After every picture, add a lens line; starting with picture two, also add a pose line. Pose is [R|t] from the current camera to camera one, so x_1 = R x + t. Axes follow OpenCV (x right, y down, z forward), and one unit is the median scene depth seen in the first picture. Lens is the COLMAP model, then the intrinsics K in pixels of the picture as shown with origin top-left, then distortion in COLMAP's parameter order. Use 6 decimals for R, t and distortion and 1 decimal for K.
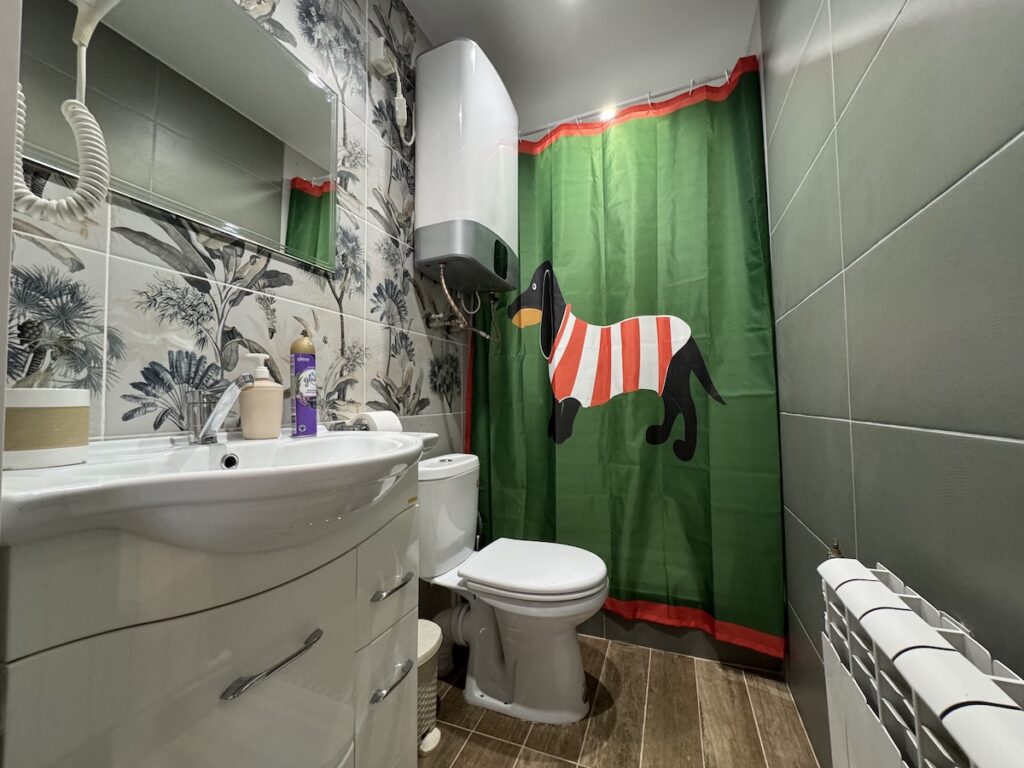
lens RADIAL K [[408.8, 0, 509.8], [0, 408.8, 382.9], [0, 0, 1]] dist [-0.000973, 0.000269]
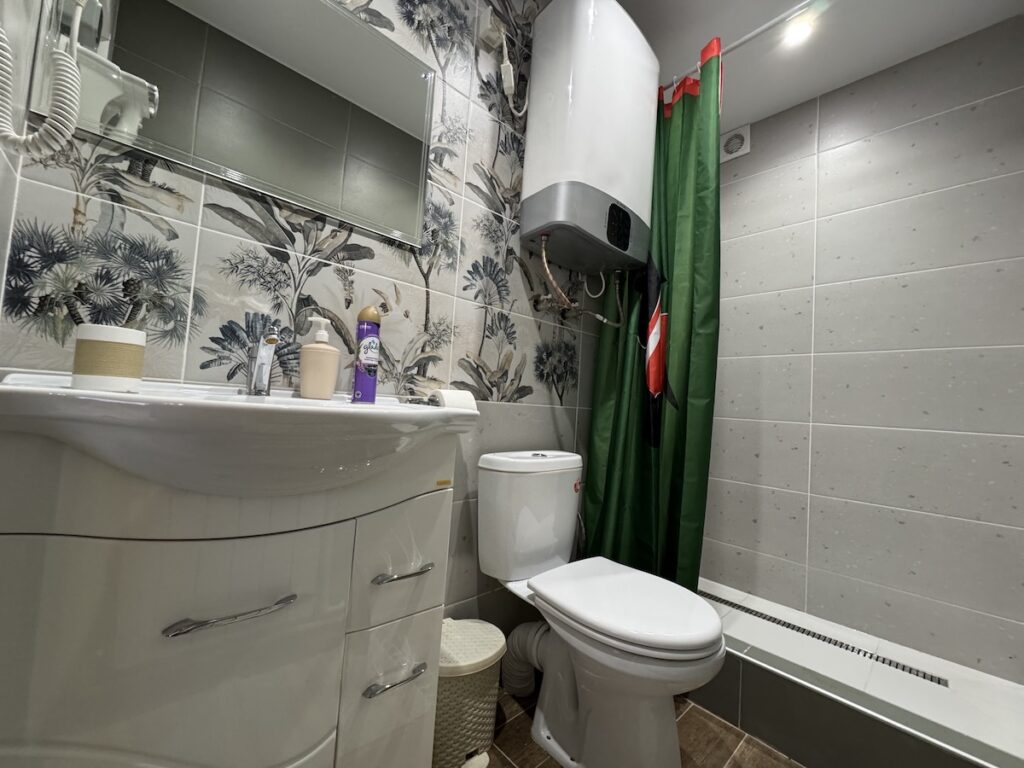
lens RADIAL K [[408.8, 0, 509.8], [0, 408.8, 382.9], [0, 0, 1]] dist [-0.000973, 0.000269]
pose [[0.901073, 0.043768, -0.431454, 0.203330], [-0.054824, 0.998409, -0.013216, 0.058826], [0.430189, 0.035562, 0.902038, 0.197221]]
